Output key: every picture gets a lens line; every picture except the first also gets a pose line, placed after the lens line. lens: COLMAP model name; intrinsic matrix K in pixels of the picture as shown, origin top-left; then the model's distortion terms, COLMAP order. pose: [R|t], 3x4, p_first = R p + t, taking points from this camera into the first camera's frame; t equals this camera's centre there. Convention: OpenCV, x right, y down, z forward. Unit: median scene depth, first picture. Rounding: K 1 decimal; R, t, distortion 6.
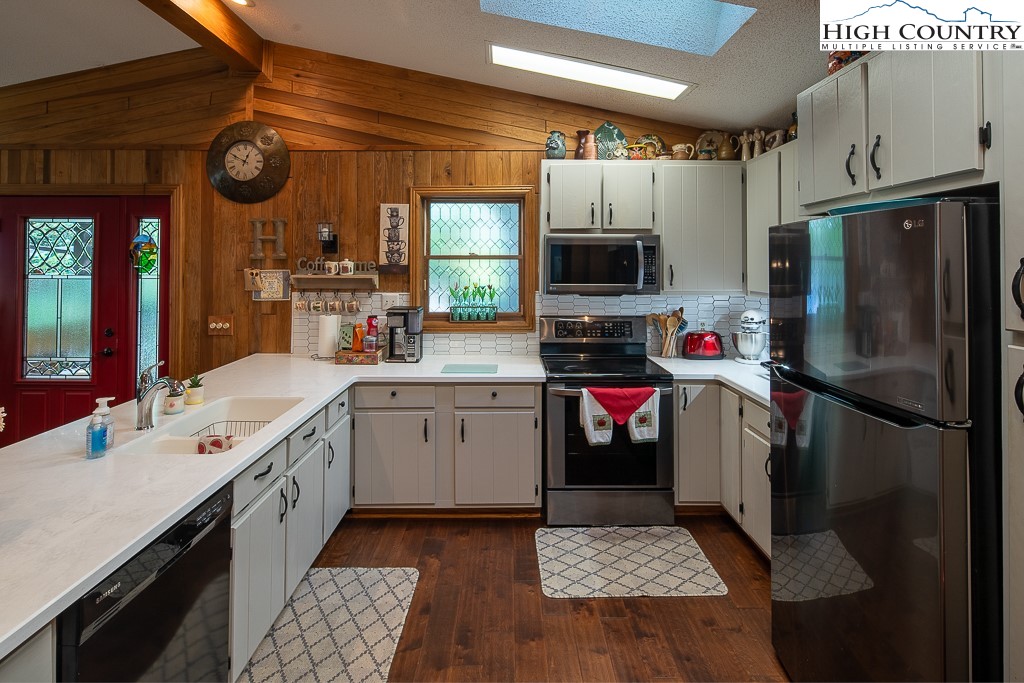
lens RADIAL K [[506.9, 0, 502.5], [0, 506.9, 255.7], [0, 0, 1]] dist [0.000512, -0.004396]
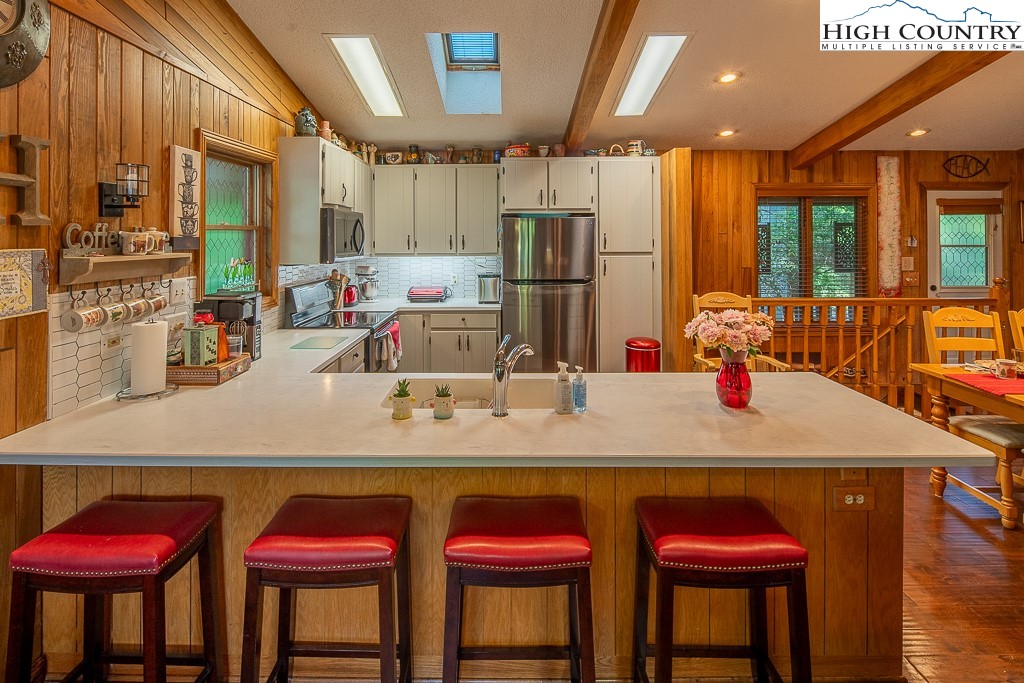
lens RADIAL K [[506.9, 0, 503.4], [0, 506.9, 233.4], [0, 0, 1]] dist [0.000512, -0.004396]
pose [[-0.005195, 0.002068, 0.999984, -0.909299], [-0.017457, 0.999845, -0.002158, 0.007225], [-0.999834, -0.017468, -0.005158, 0.571837]]
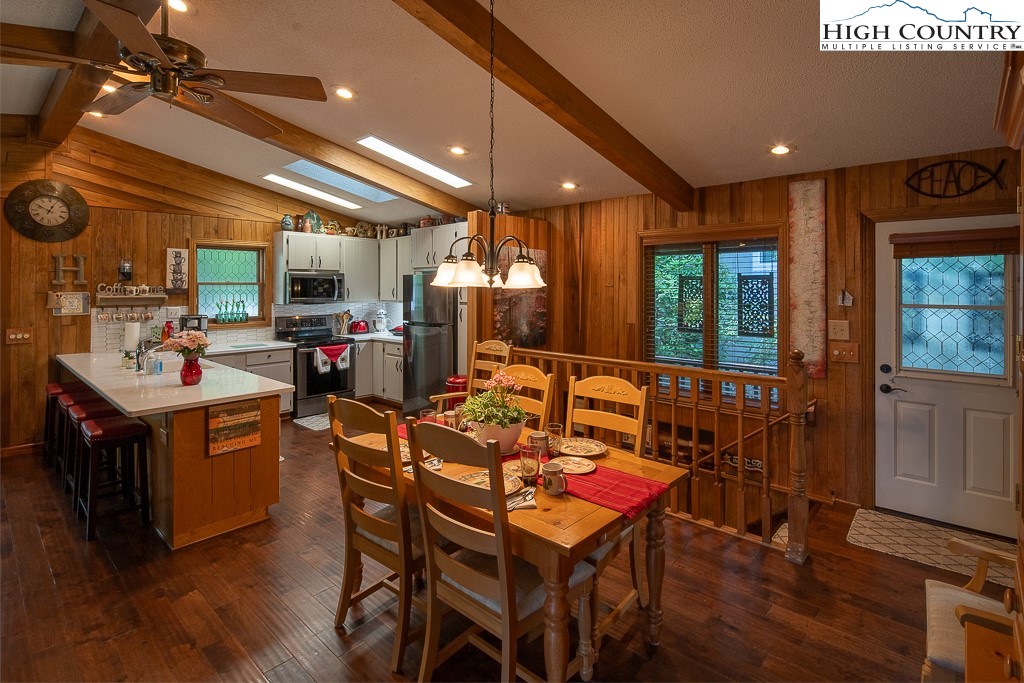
lens RADIAL K [[506.9, 0, 510.5], [0, 506.9, 286.1], [0, 0, 1]] dist [0.000512, -0.004396]
pose [[0.676593, 0.000005, 0.736358, -0.663804], [-0.013003, 0.999844, 0.011941, -0.020767], [-0.736243, -0.017654, 0.676487, -0.787316]]
